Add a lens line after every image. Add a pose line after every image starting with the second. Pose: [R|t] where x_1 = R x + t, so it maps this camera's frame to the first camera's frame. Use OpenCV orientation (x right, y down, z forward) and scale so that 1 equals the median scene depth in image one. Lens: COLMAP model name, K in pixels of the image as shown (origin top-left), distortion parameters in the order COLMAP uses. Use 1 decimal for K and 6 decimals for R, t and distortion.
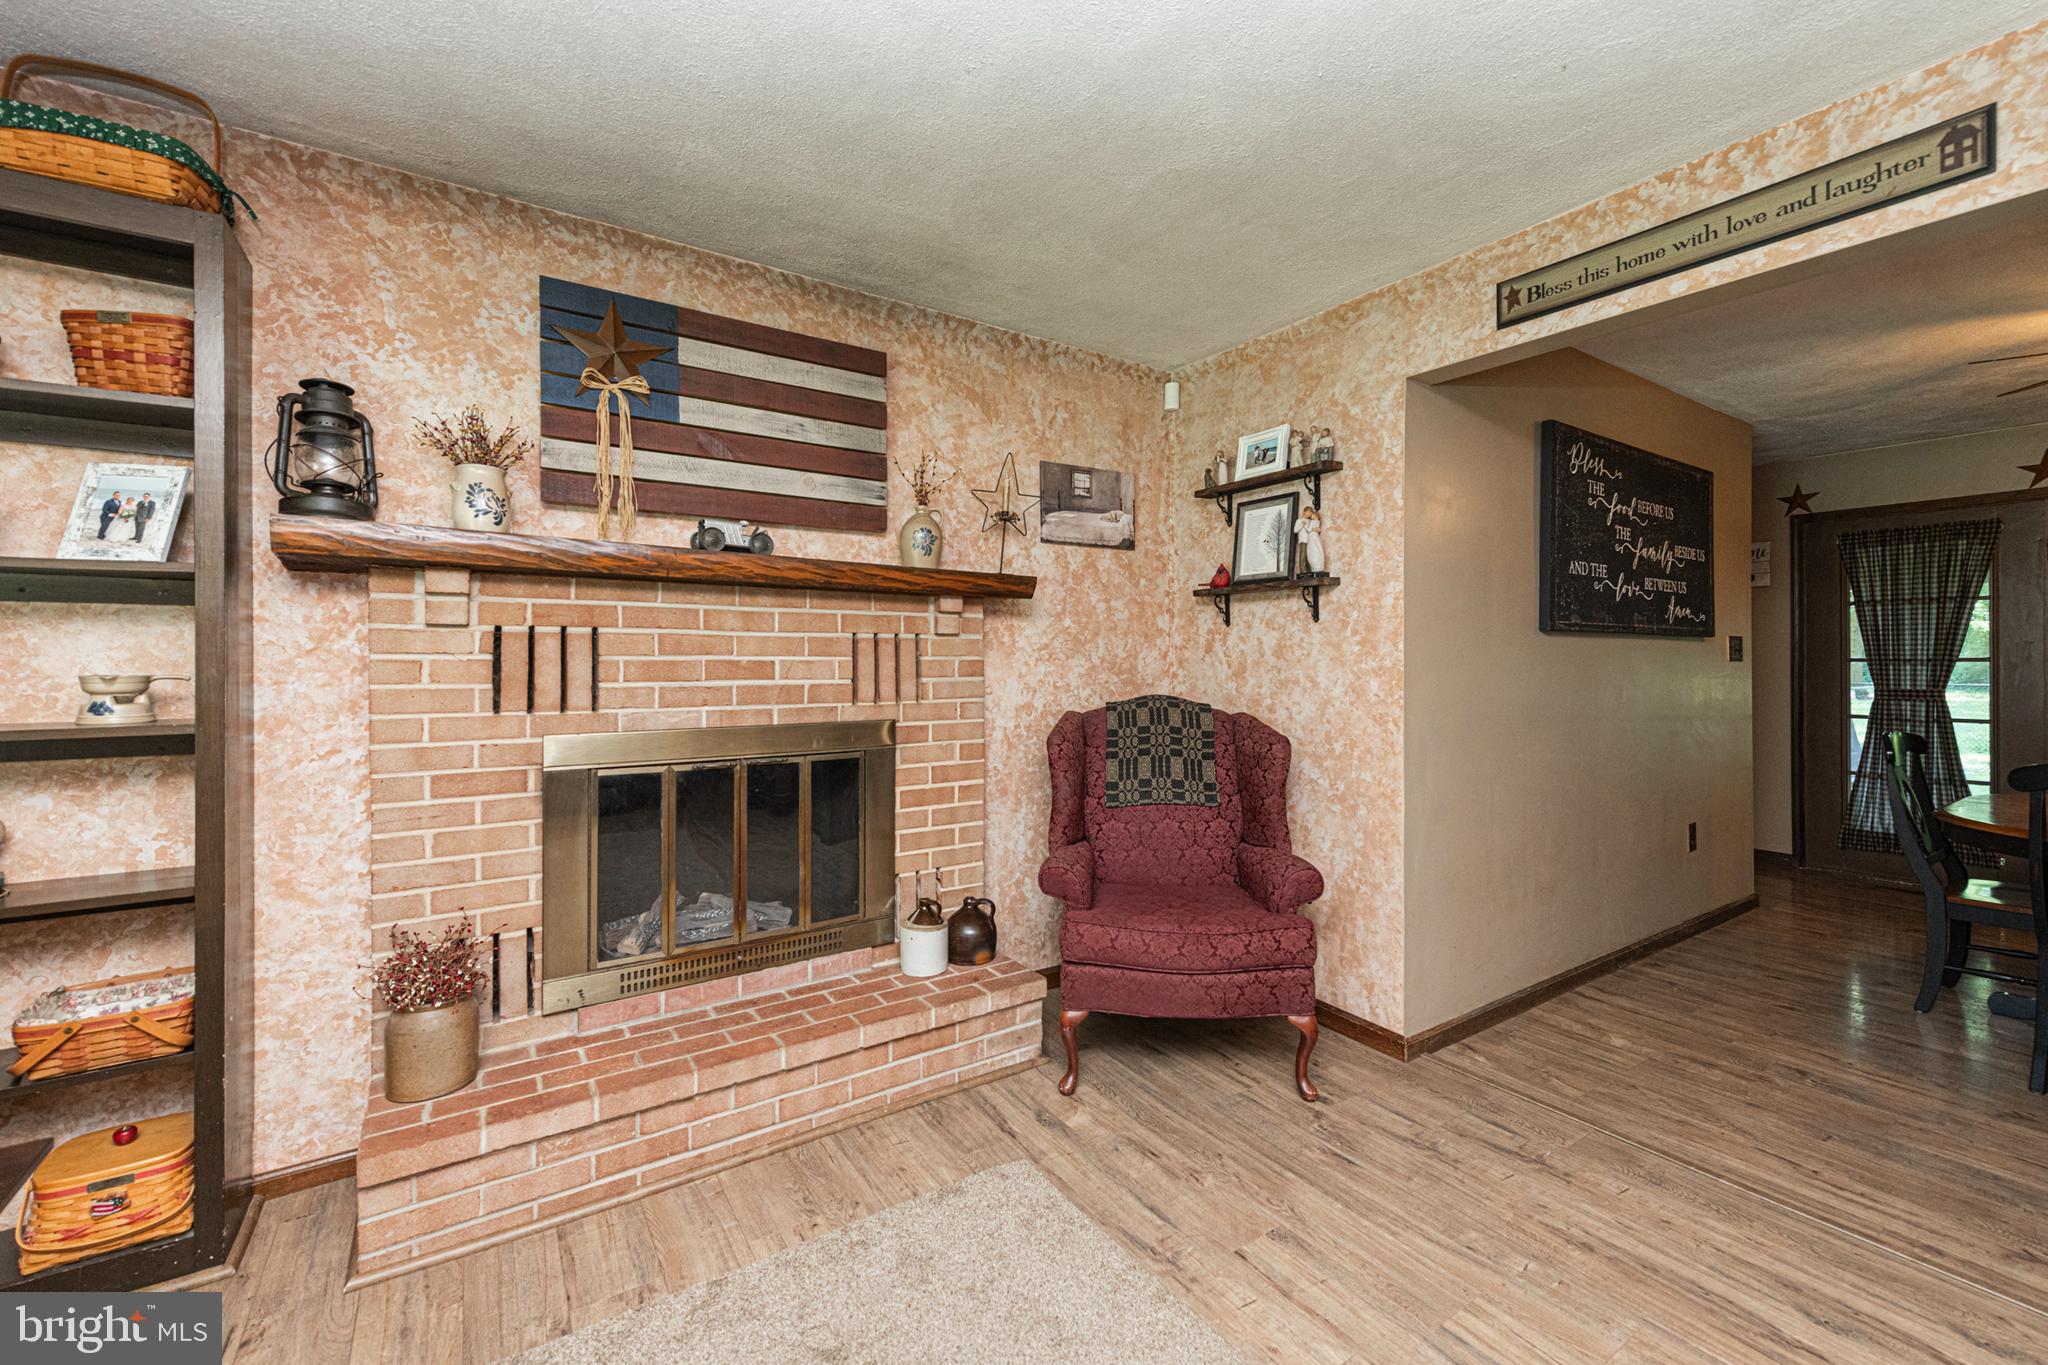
lens RADIAL K [[837.6, 0, 1045.8], [0, 837.6, 665.1], [0, 0, 1]] dist [0.008743, -0.000532]
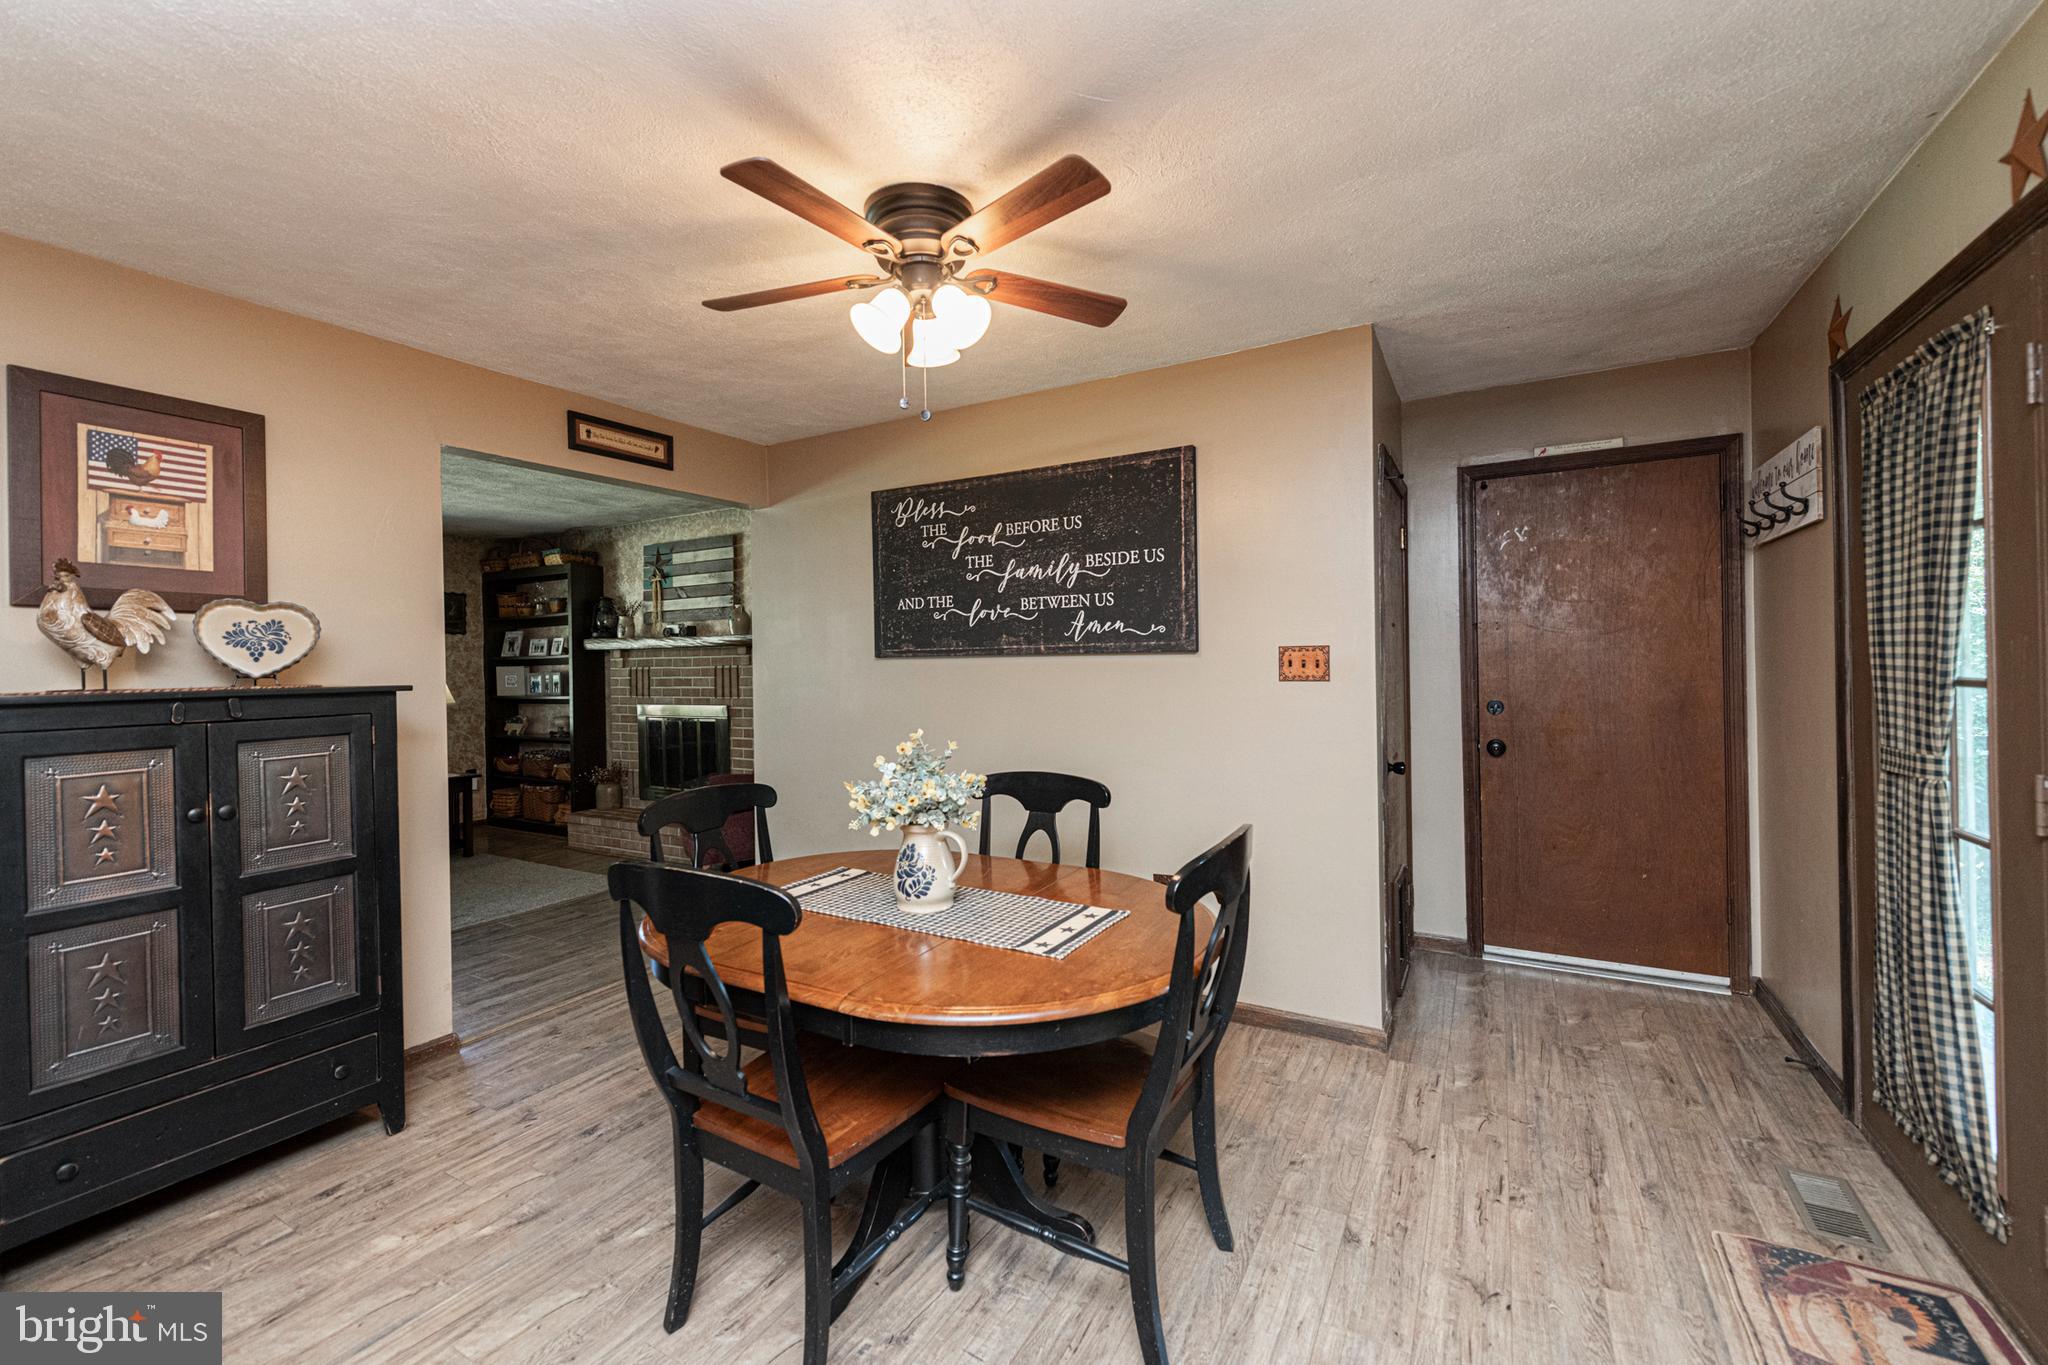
lens RADIAL K [[826.8, 0, 1030.7], [0, 826.8, 661.4], [0, 0, 1]] dist [0.008922, -0.000044]
pose [[0.445282, -0.006233, -0.895369, 2.163297], [0.013842, 0.999904, -0.000077, -0.039157], [0.895283, -0.012359, 0.445326, 0.776077]]
